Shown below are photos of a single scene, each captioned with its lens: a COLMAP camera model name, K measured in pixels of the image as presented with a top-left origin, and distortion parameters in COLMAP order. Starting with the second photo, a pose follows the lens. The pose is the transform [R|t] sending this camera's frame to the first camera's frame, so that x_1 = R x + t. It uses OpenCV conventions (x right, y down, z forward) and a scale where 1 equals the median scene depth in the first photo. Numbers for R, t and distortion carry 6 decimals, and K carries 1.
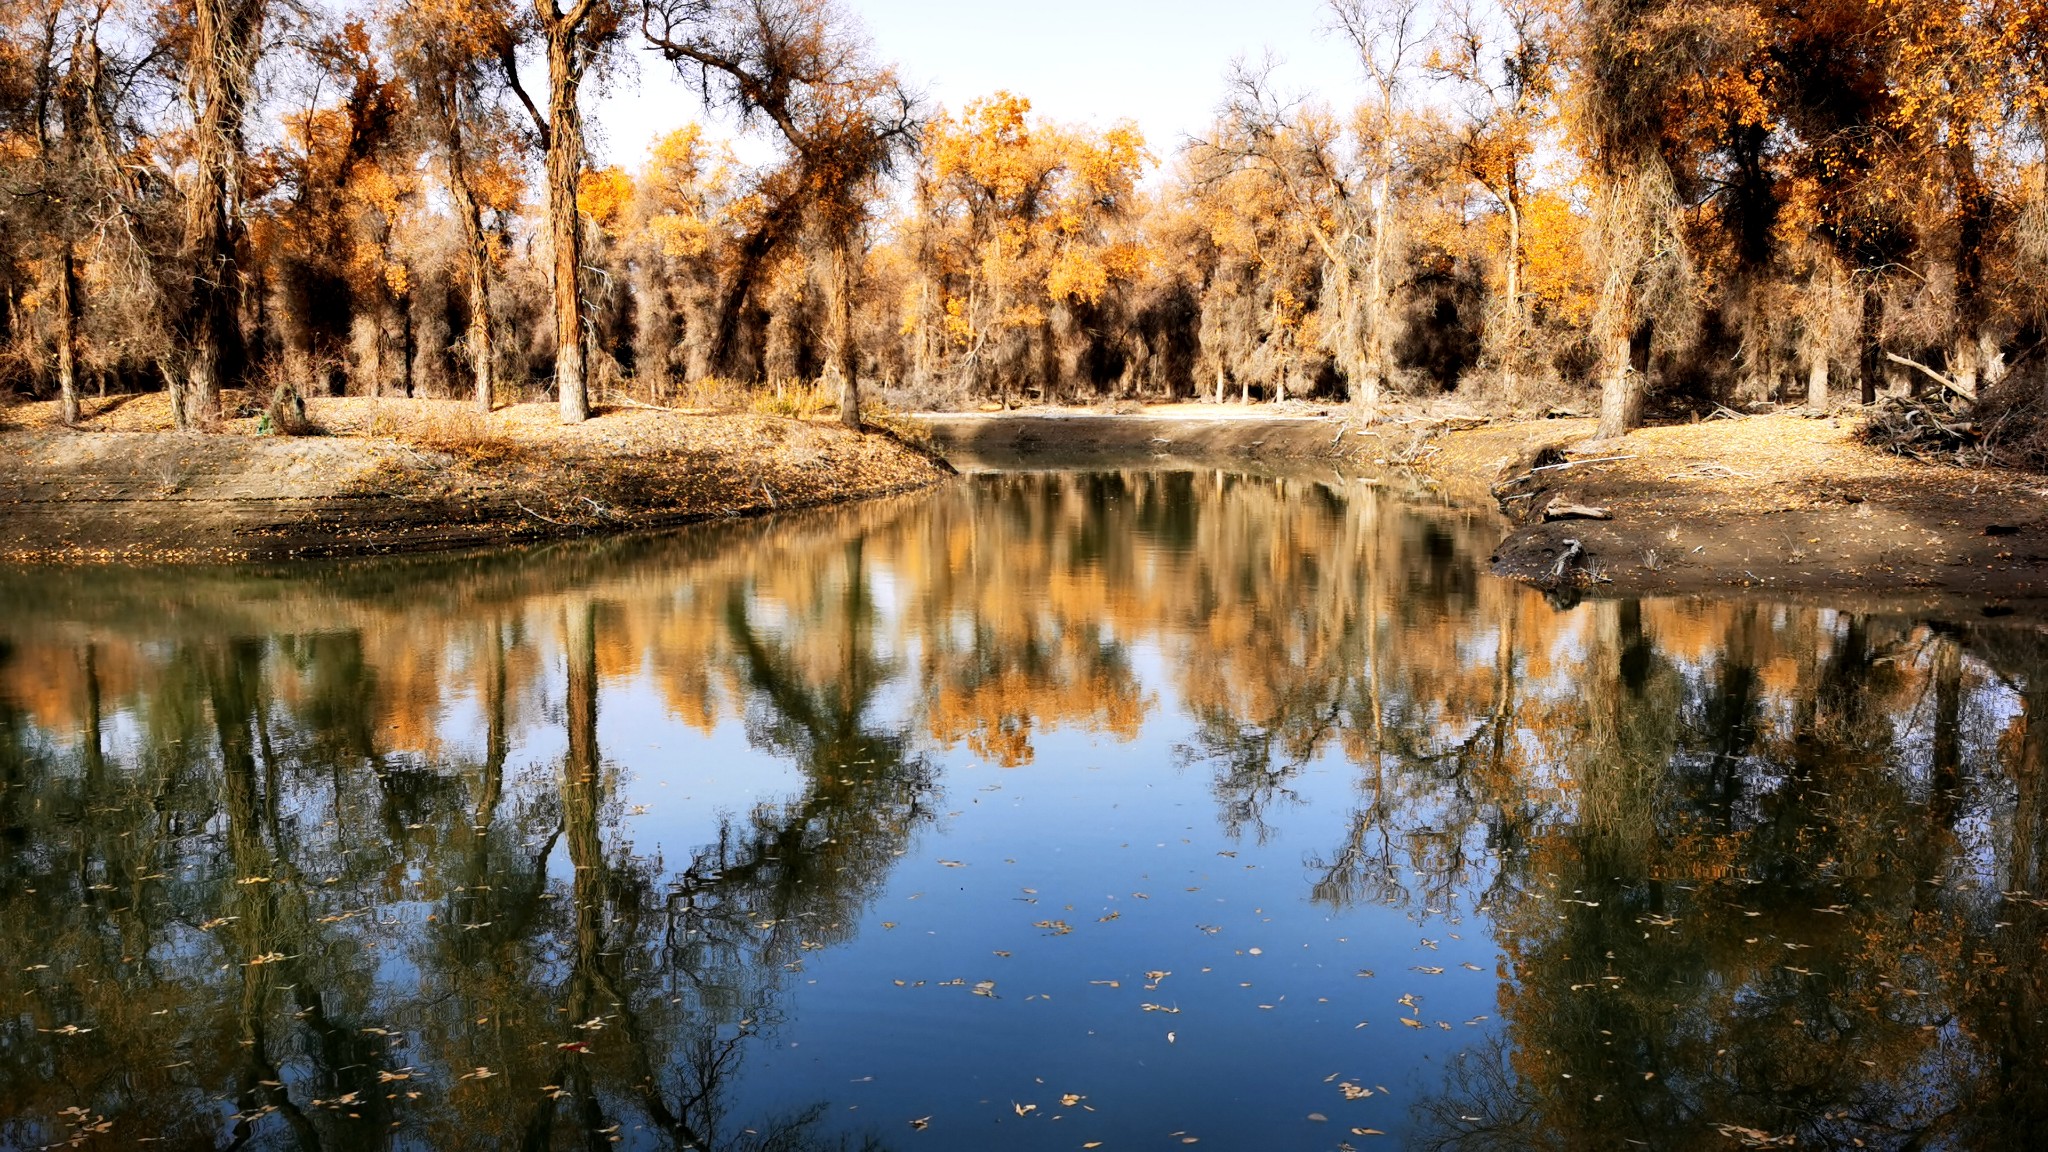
lens RADIAL K [[1748.7, 0, 1012.4], [0, 1748.7, 566.4], [0, 0, 1]] dist [0.103219, -0.175728]
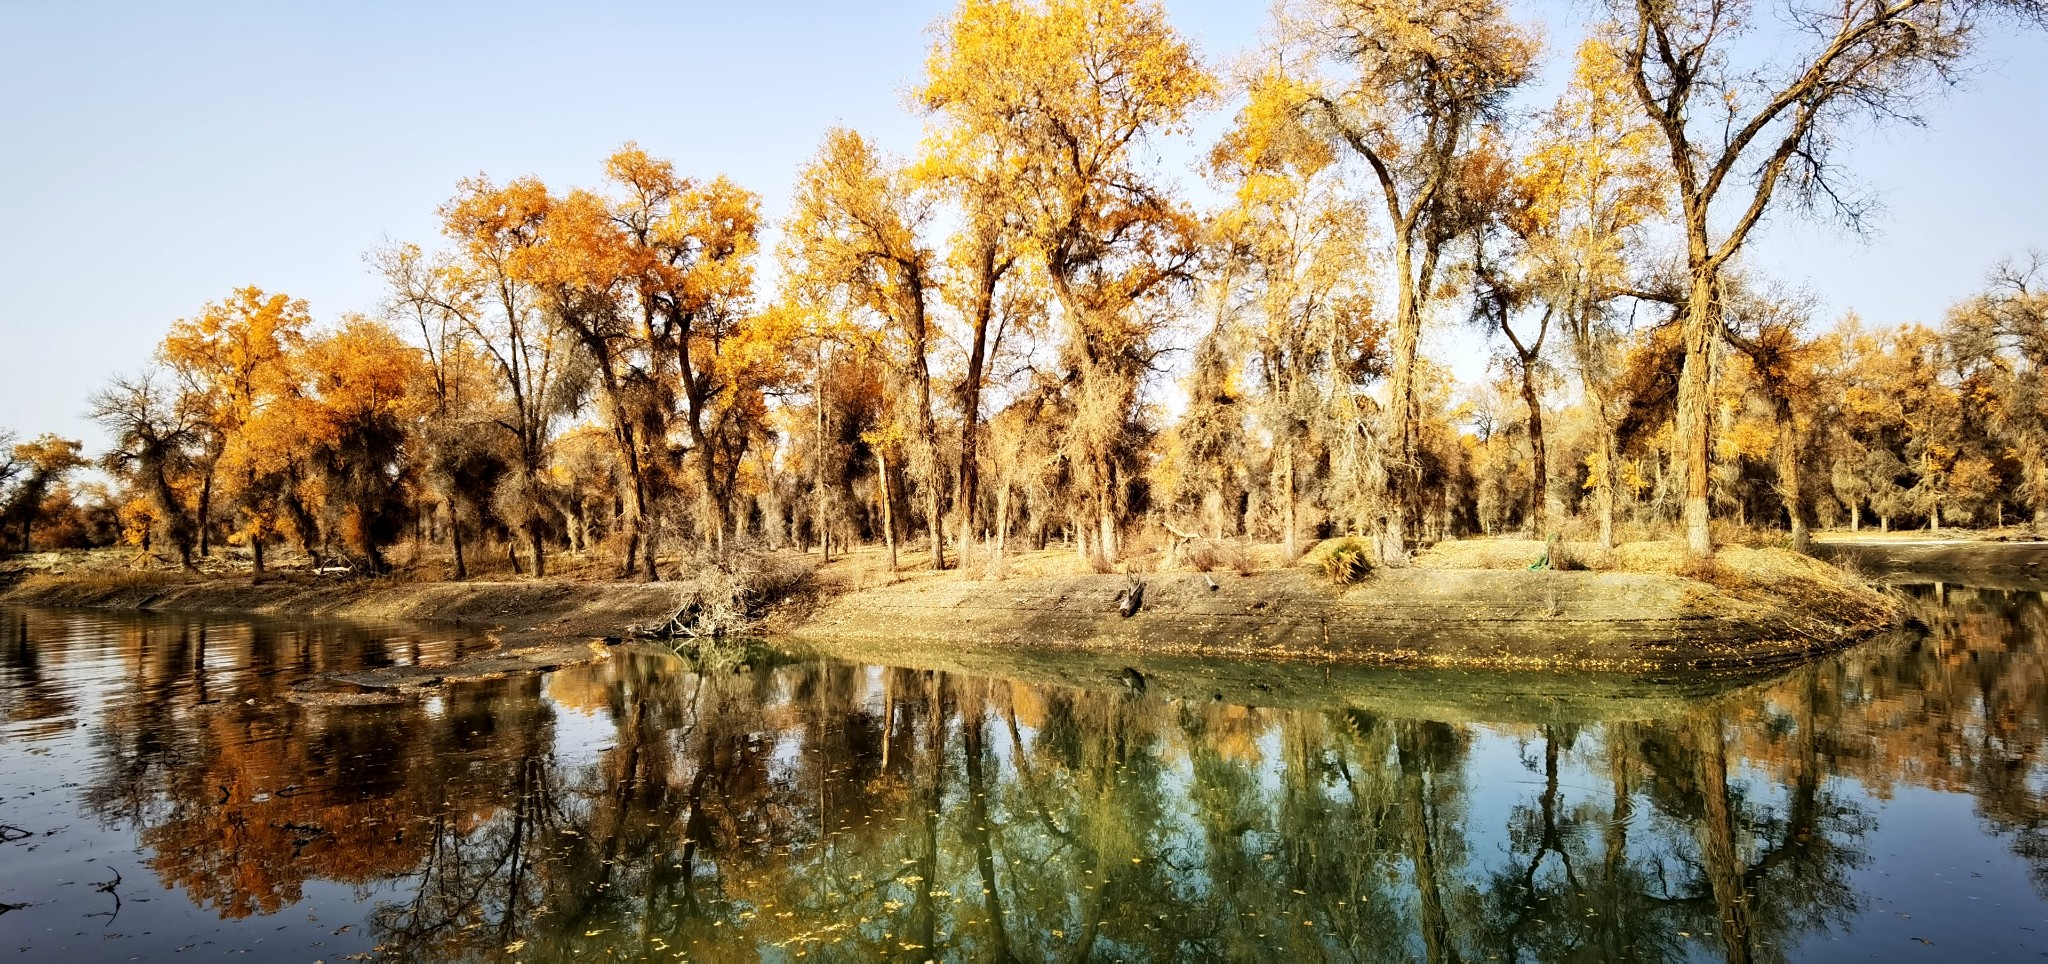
lens RADIAL K [[1045.0, 0, 1024.0], [0, 1045.0, 482.0], [0, 0, 1]] dist [0.008536, 0.000167]
pose [[0.915454, -0.039918, -0.400438, -0.150679], [-0.019280, 0.989575, -0.142721, -0.005959], [0.401961, 0.138375, 0.905141, 0.031241]]
